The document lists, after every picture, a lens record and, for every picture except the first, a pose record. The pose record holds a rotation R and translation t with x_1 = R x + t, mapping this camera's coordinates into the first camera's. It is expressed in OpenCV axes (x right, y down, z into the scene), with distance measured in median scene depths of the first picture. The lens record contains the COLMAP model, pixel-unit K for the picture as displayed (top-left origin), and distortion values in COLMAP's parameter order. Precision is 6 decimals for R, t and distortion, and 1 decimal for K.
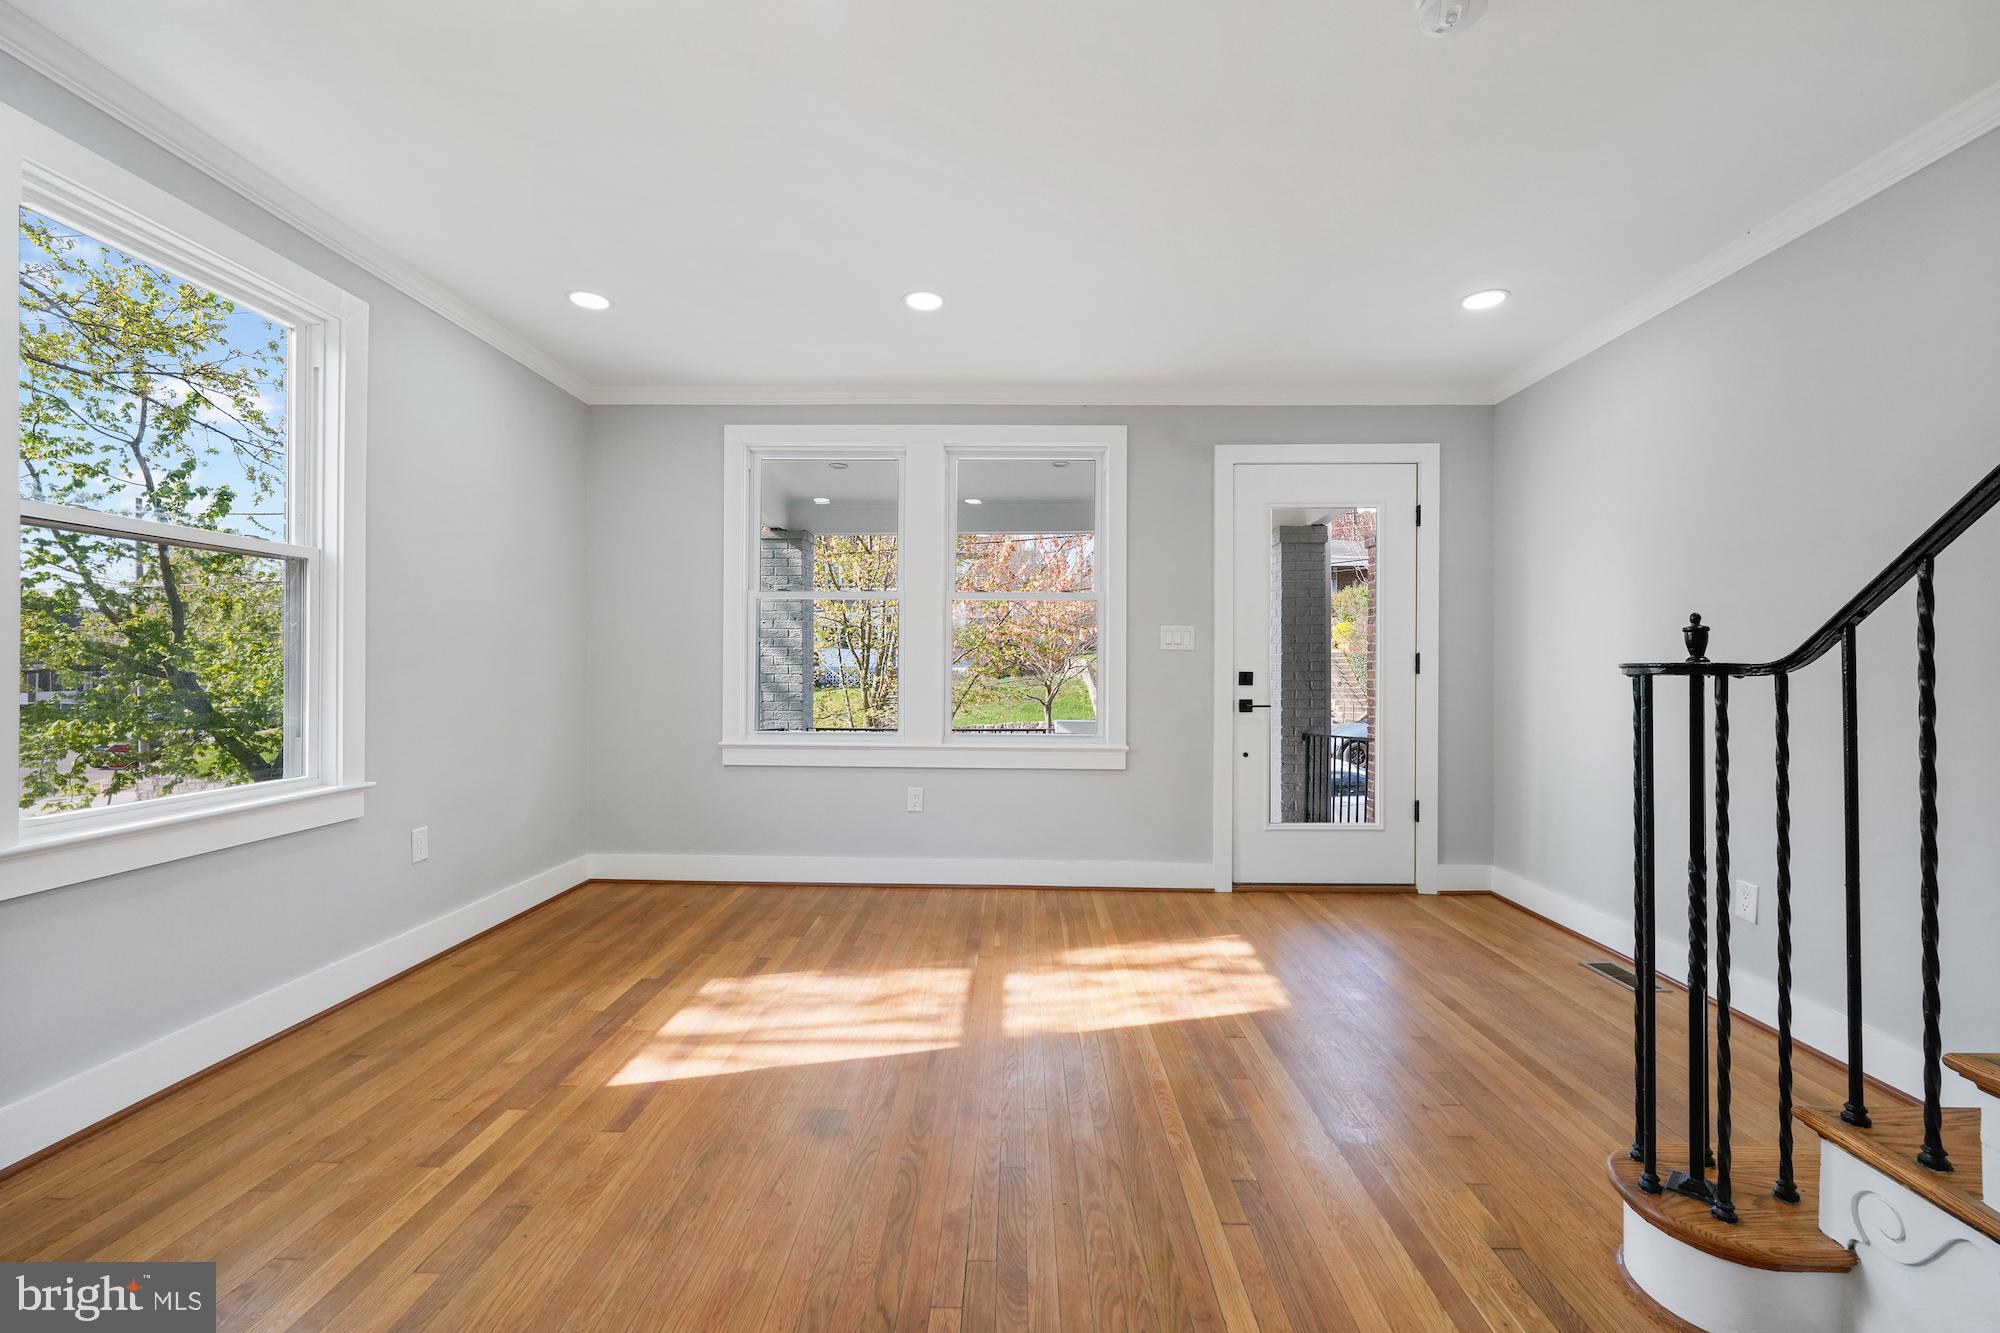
lens RADIAL K [[823.2, 0, 994.9], [0, 823.2, 658.5], [0, 0, 1]] dist [0.000277, -0.000155]
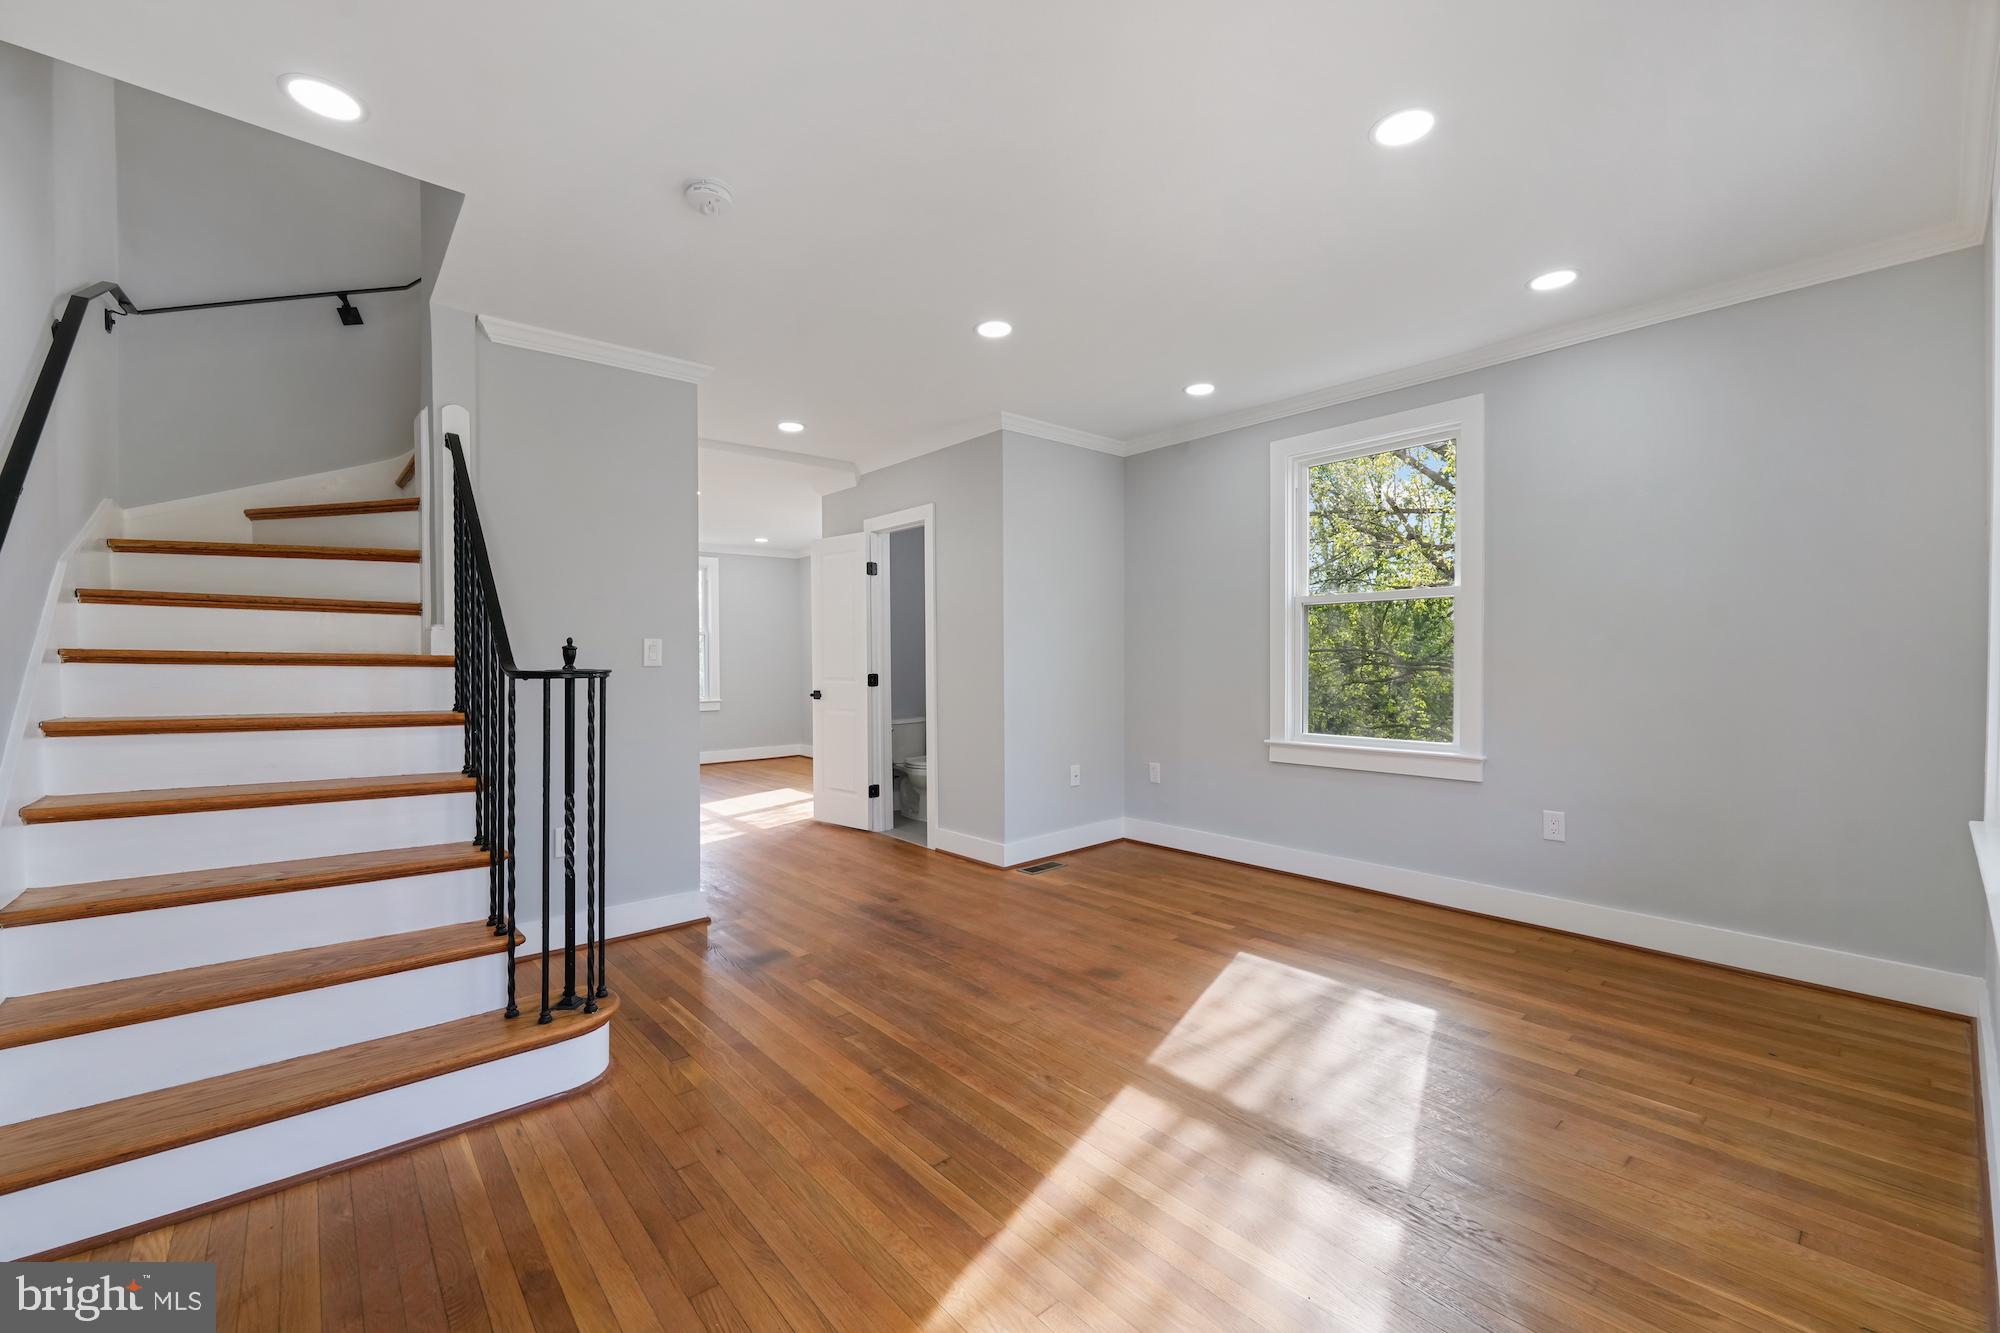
lens RADIAL K [[823.2, 0, 994.9], [0, 823.2, 658.5], [0, 0, 1]] dist [0.000277, -0.000155]
pose [[-0.742521, -0.003228, -0.669815, 0.814382], [0.005311, 0.999929, -0.010706, 0.003703], [0.669802, -0.011507, -0.742451, 1.695507]]
